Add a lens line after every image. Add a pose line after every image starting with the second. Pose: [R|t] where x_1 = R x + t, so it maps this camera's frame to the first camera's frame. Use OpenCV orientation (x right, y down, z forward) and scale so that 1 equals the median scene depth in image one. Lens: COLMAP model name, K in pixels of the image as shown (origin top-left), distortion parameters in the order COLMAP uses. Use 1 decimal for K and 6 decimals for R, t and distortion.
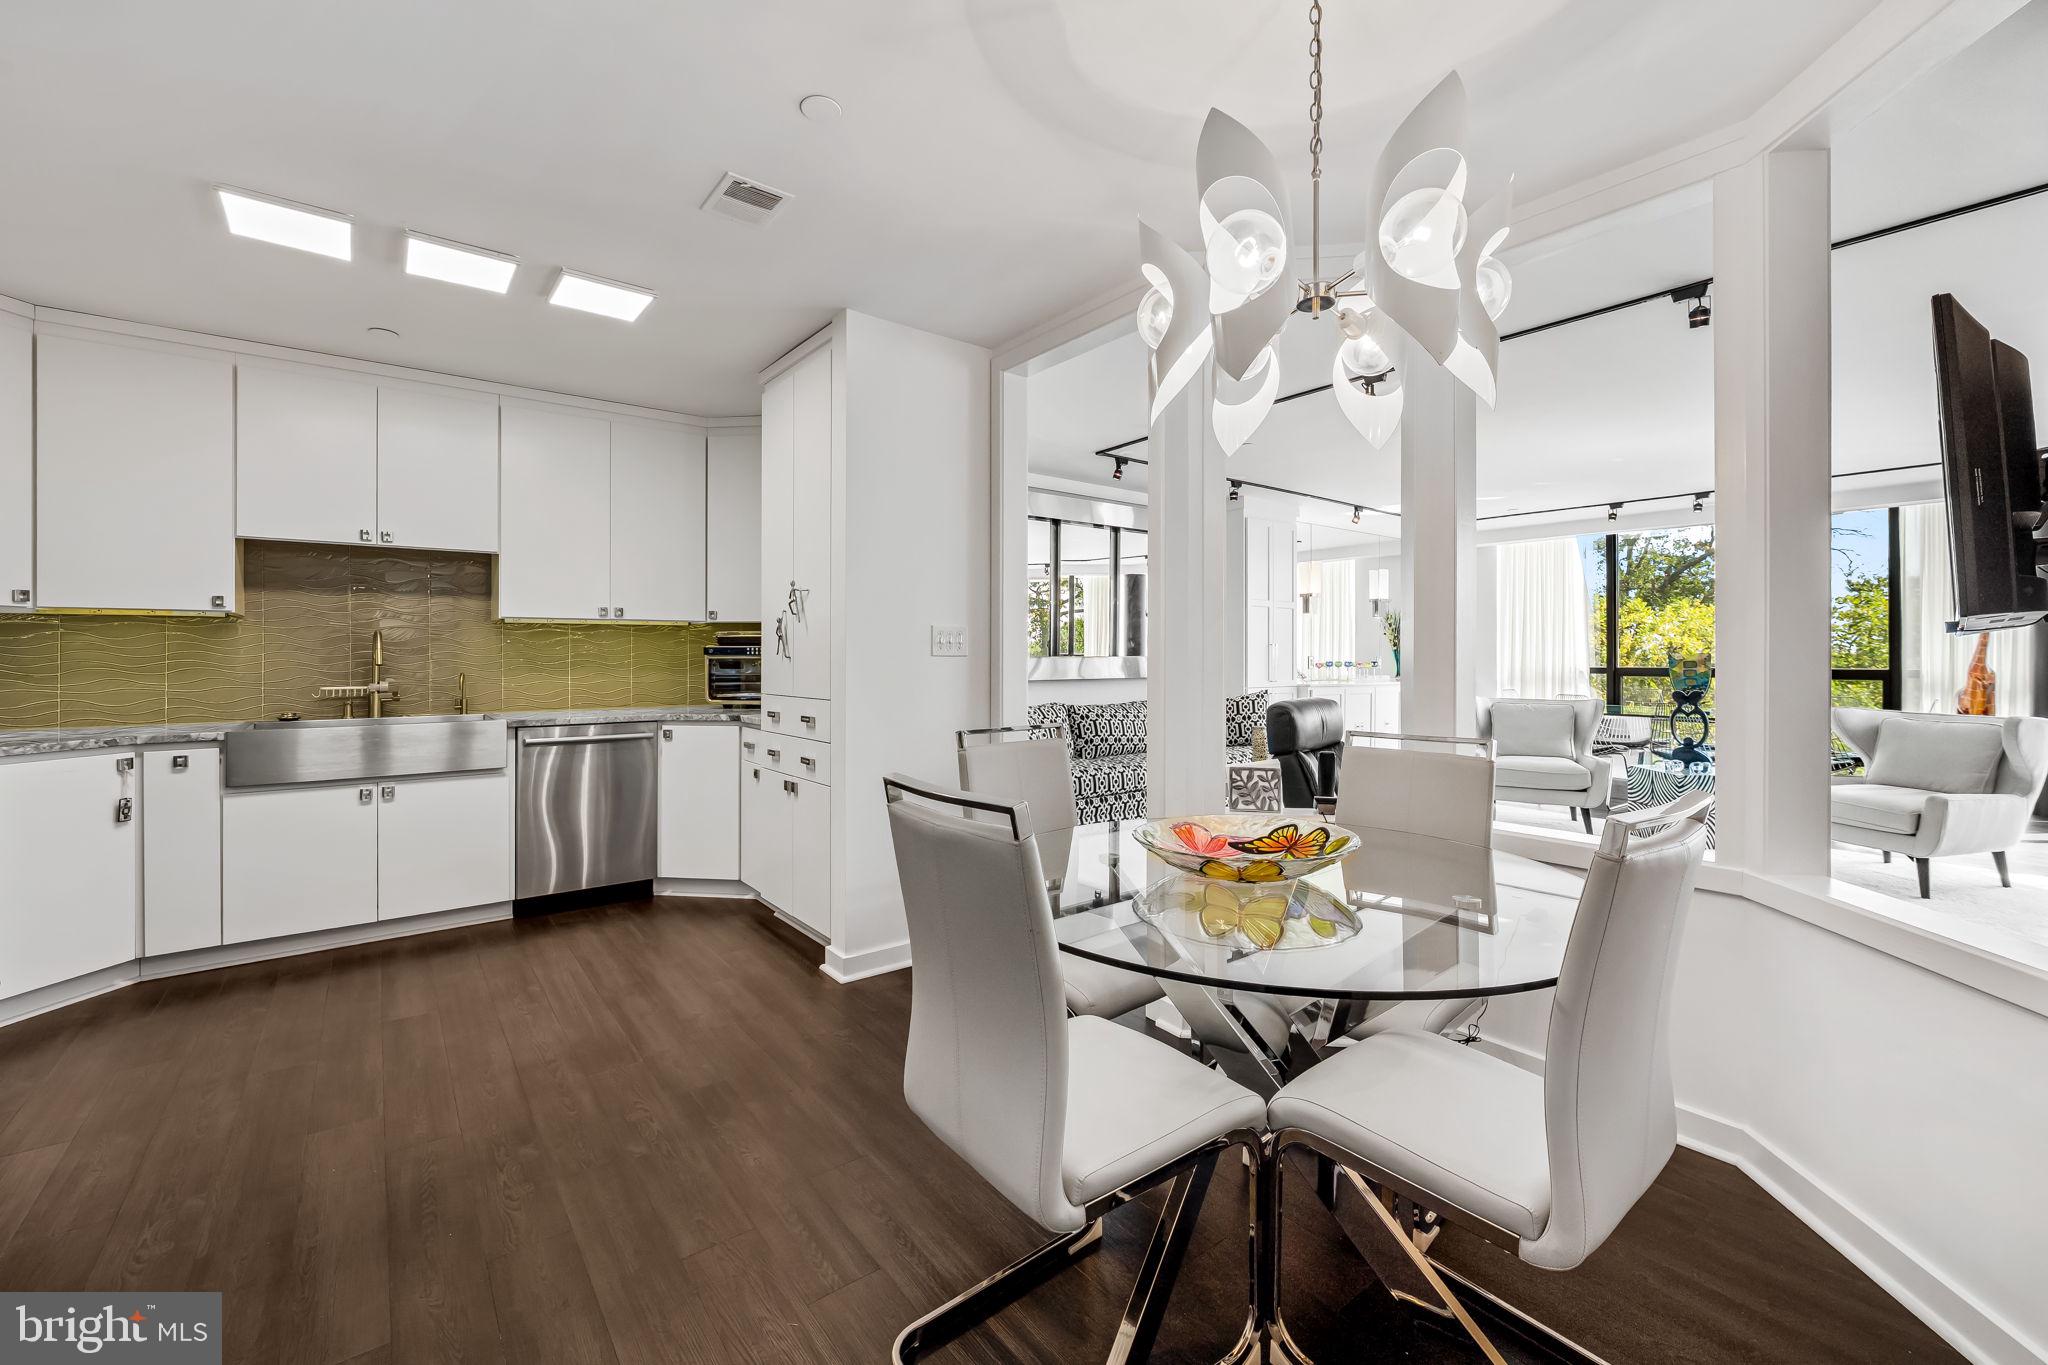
lens RADIAL K [[839.5, 0, 1023.1], [0, 839.5, 656.2], [0, 0, 1]] dist [-0.003242, -0.000245]
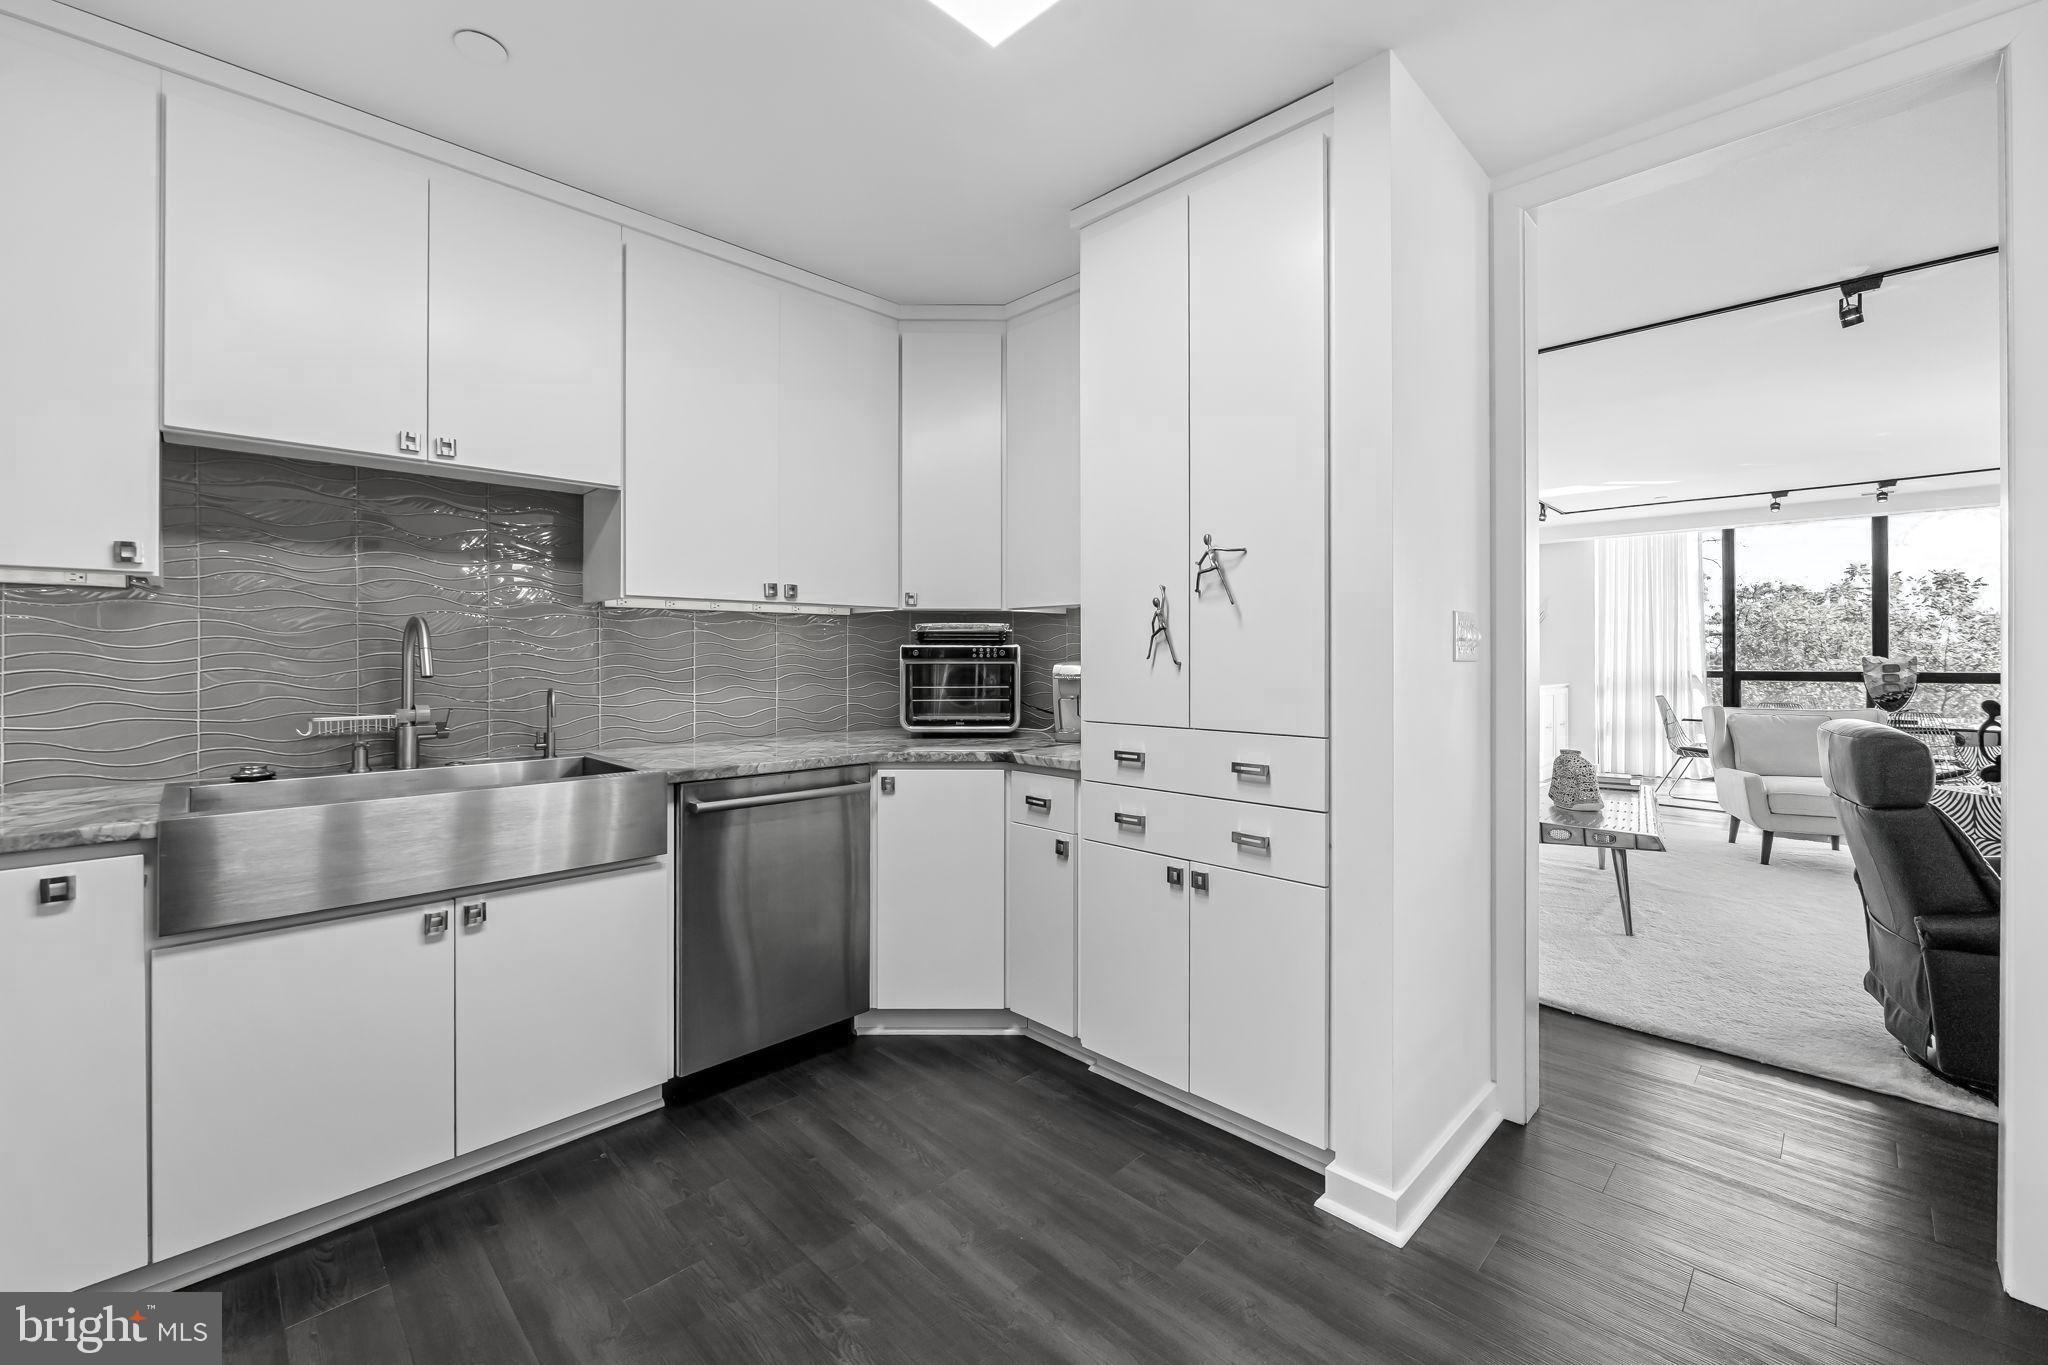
lens RADIAL K [[839.5, 0, 1023.1], [0, 839.5, 656.2], [0, 0, 1]] dist [-0.003242, -0.000245]
pose [[0.992084, 0.000676, 0.125574, -0.430750], [-0.000413, 0.999998, -0.002125, -0.002131], [-0.125575, 0.002056, 0.992082, 0.381872]]
